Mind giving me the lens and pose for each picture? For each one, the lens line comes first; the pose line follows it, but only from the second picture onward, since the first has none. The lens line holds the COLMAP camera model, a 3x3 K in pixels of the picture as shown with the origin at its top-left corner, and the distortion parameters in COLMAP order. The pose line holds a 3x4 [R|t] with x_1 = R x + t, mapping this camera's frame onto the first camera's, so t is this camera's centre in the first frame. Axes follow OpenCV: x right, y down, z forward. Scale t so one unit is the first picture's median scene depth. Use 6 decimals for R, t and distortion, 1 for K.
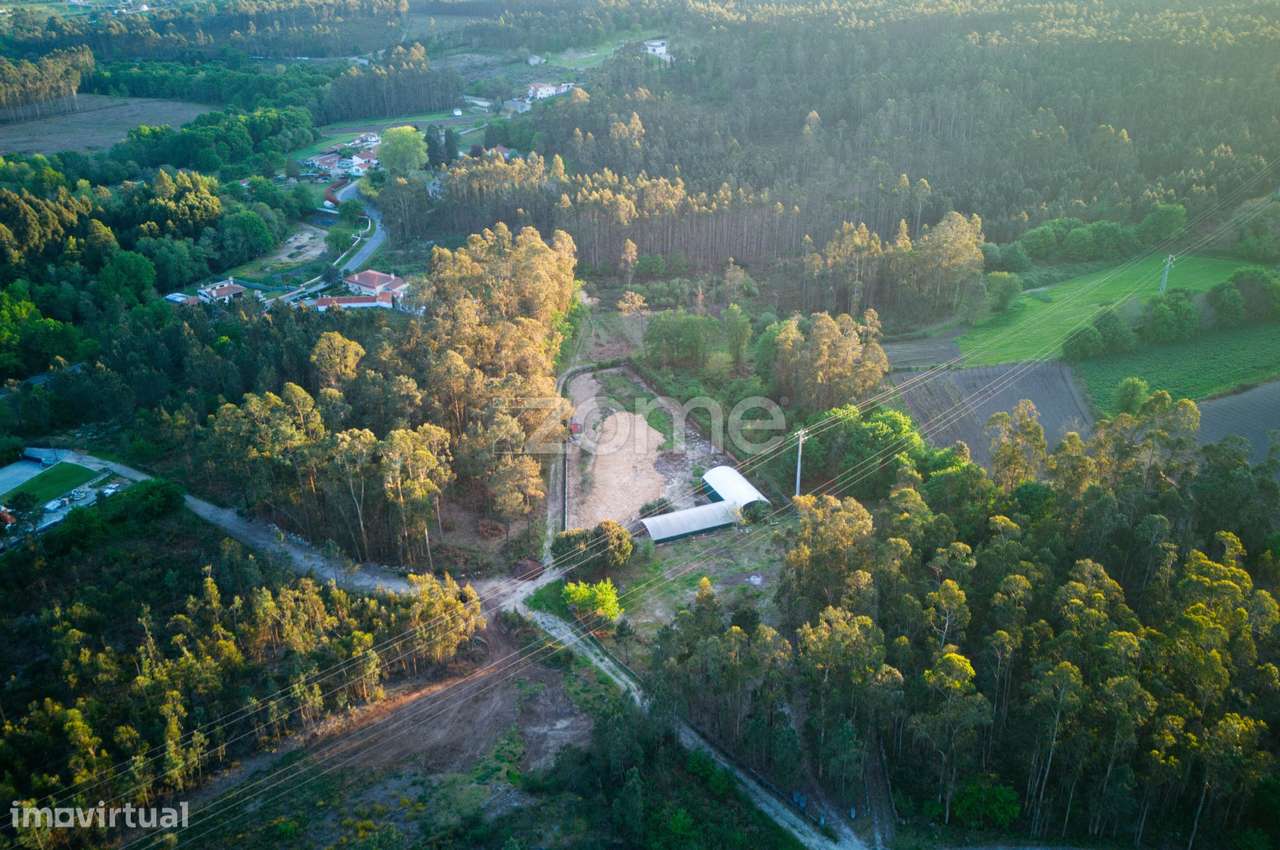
lens RADIAL K [[1063.8, 0, 640.0], [0, 1063.8, 425.0], [0, 0, 1]] dist [0.043082, -0.032928]
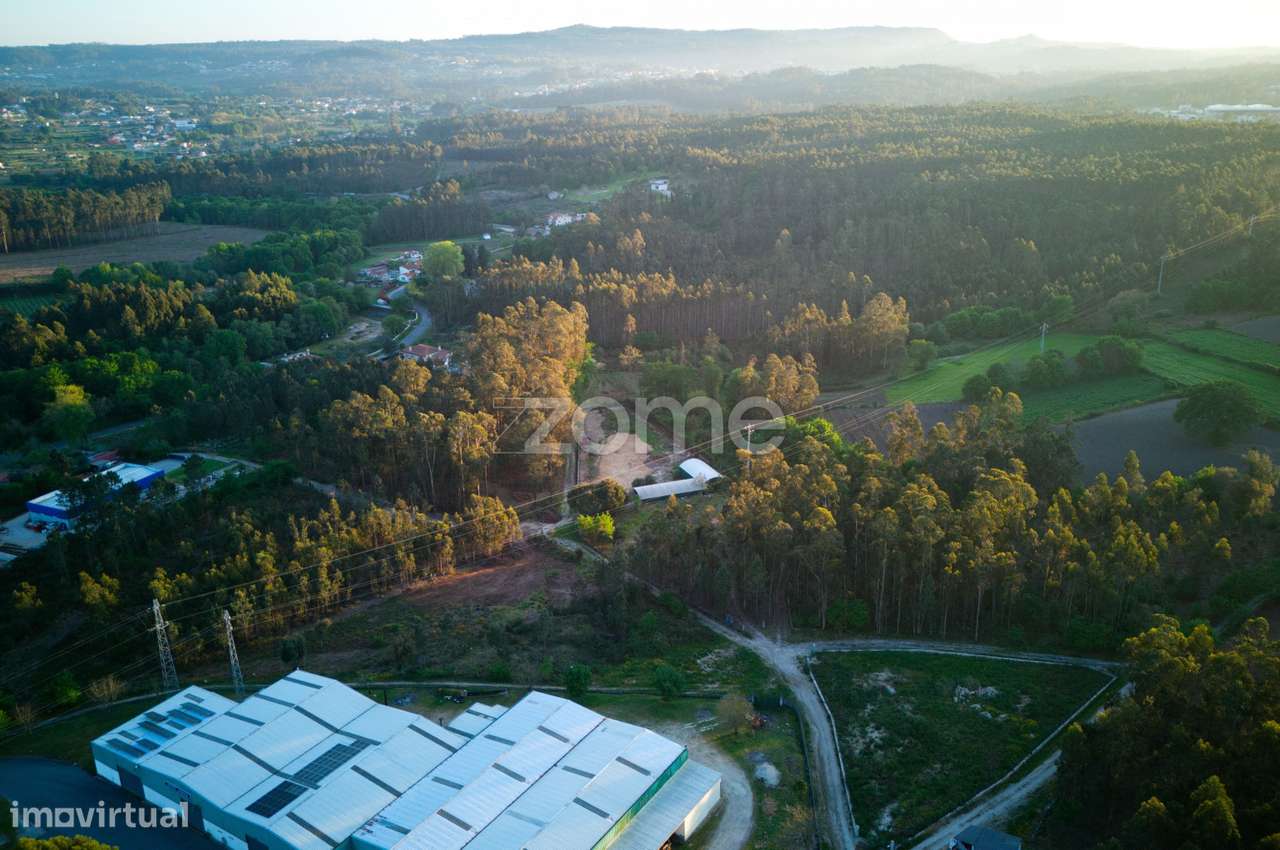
lens RADIAL K [[1063.8, 0, 640.0], [0, 1063.8, 425.0], [0, 0, 1]] dist [0.043082, -0.032928]
pose [[0.999925, 0.009300, -0.007972, 0.011407], [-0.010262, 0.991390, -0.130537, 0.103503], [0.006689, 0.130609, 0.991411, -0.204782]]
